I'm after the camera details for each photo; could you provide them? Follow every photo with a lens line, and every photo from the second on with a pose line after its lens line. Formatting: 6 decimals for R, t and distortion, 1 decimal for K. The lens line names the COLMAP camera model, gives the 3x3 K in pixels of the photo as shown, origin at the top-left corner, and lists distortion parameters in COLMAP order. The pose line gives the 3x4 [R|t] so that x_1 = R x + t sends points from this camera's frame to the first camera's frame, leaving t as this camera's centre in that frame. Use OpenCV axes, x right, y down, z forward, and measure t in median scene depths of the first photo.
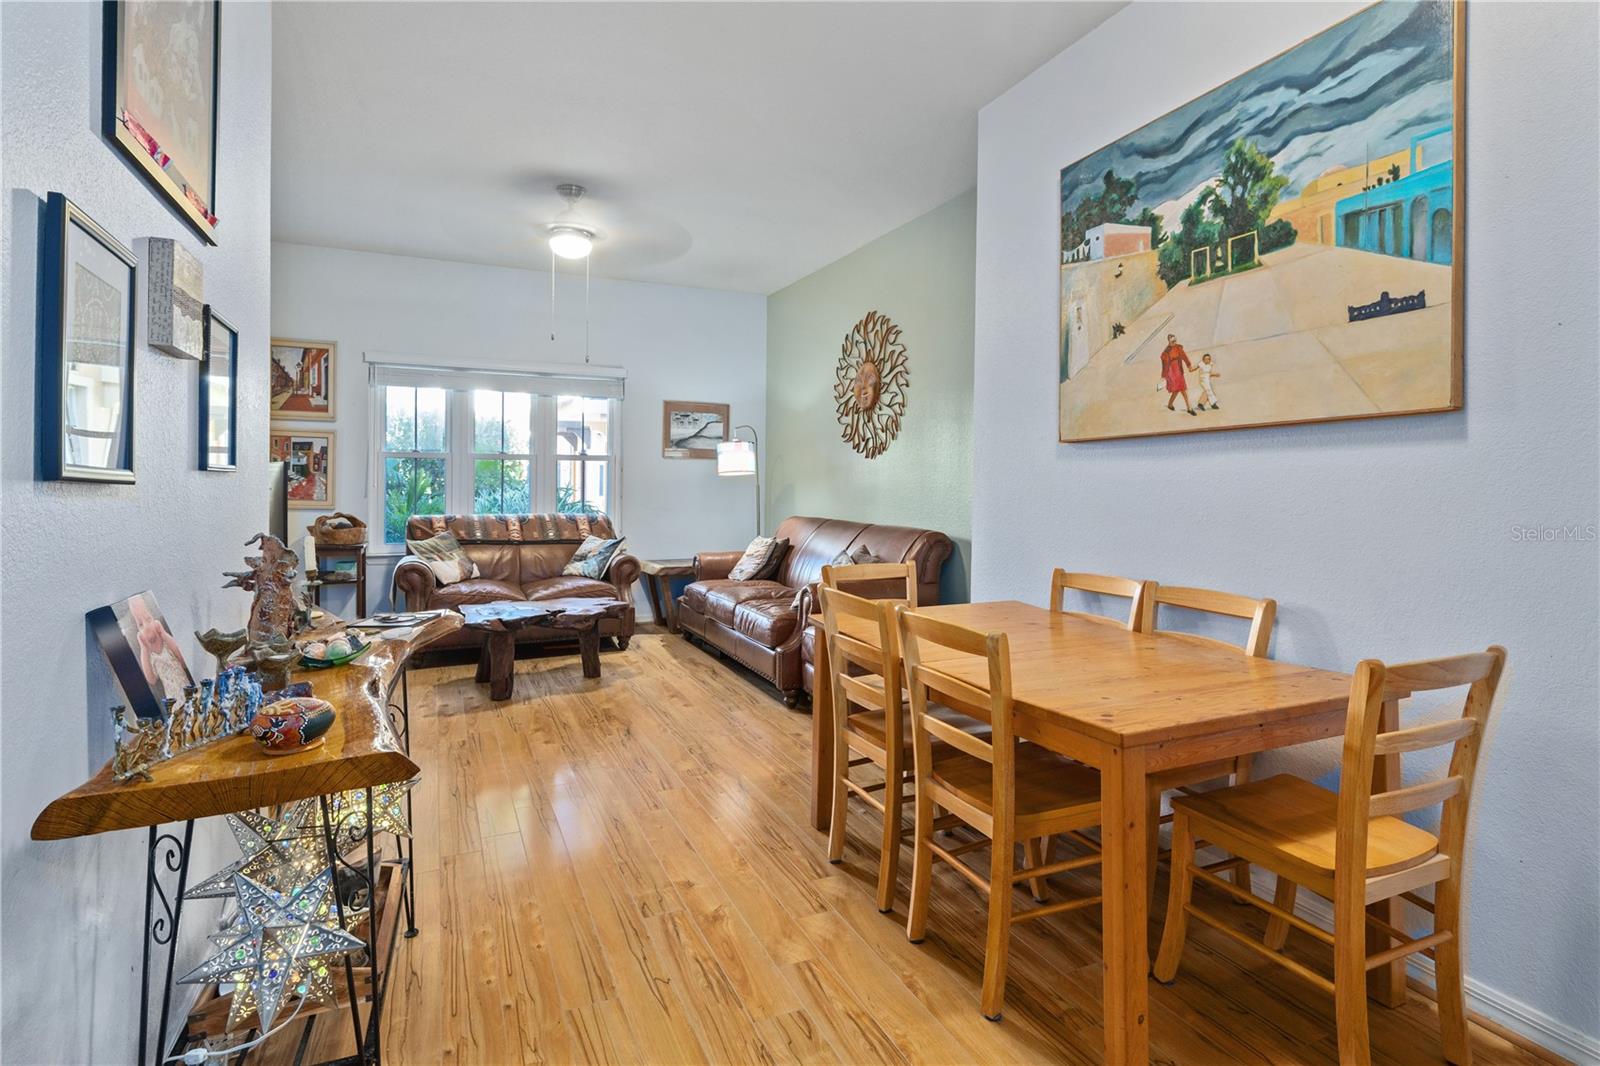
lens RADIAL K [[769.5, 0, 788.8], [0, 769.5, 495.0], [0, 0, 1]] dist [-0.003262, -0.000136]
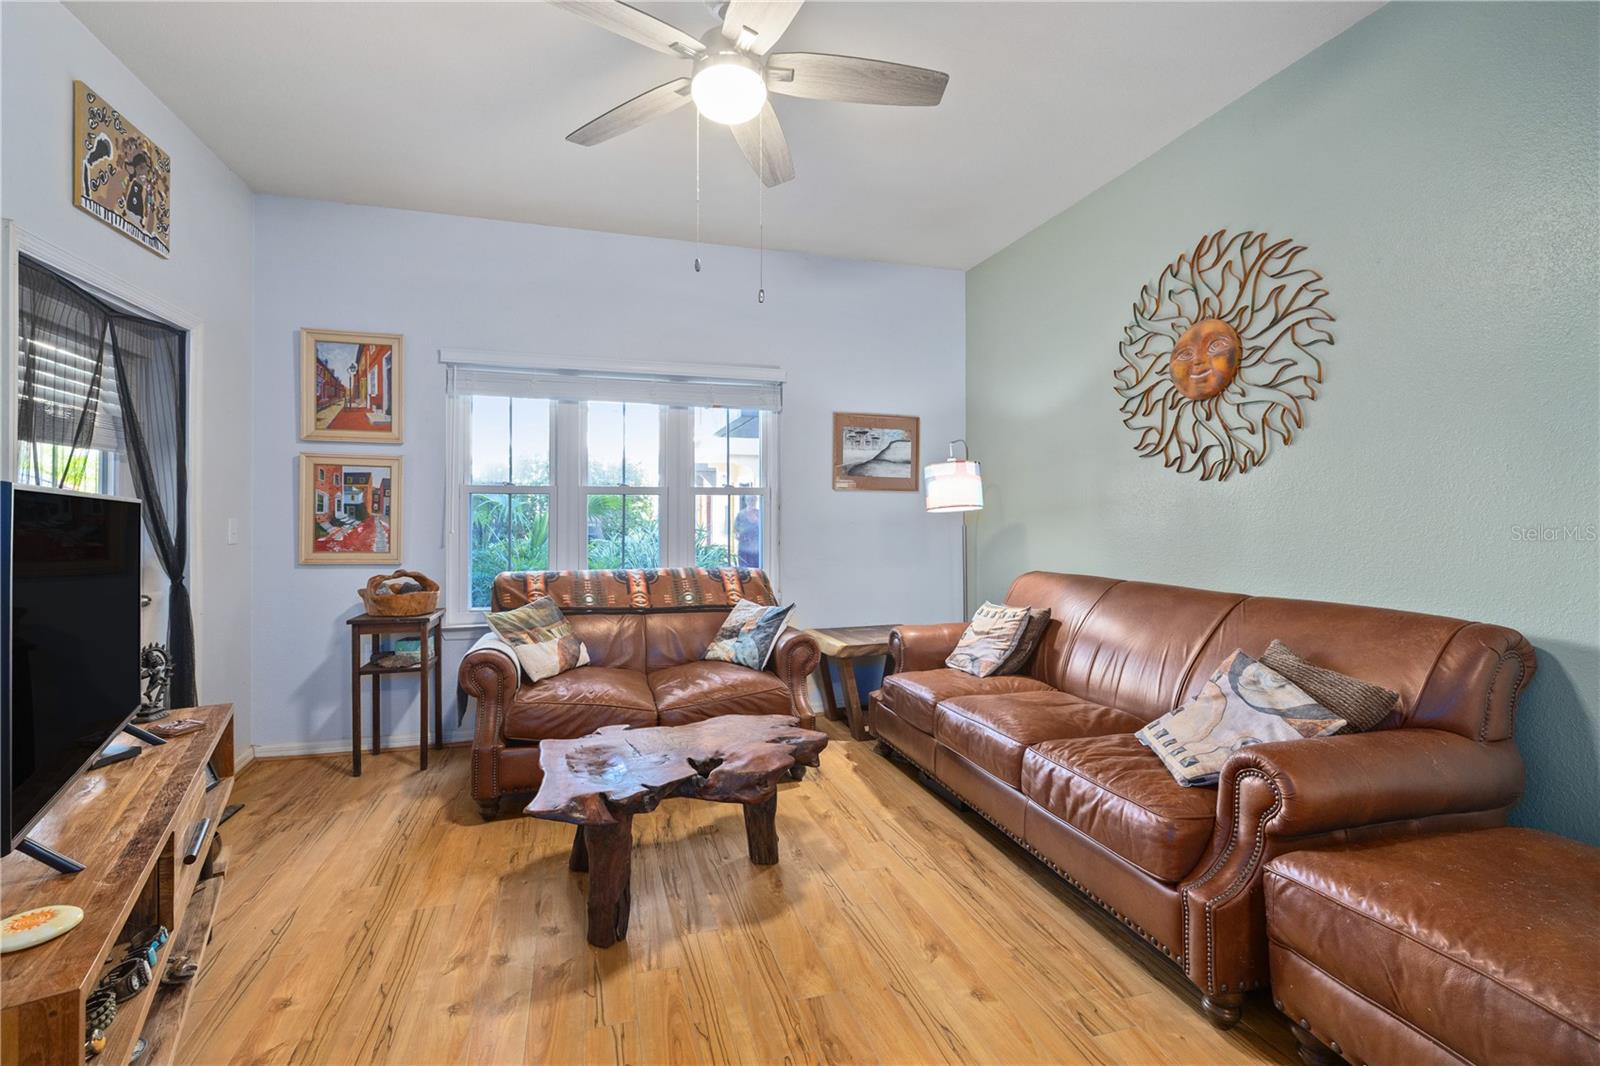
lens RADIAL K [[691.2, 0, 795.9], [0, 691.2, 527.3], [0, 0, 1]] dist [0.001839, -0.001318]
pose [[0.991330, -0.008118, -0.131147, -0.133919], [0.007161, 0.999944, -0.007765, -0.009012], [0.131203, 0.006758, 0.991332, 0.402057]]
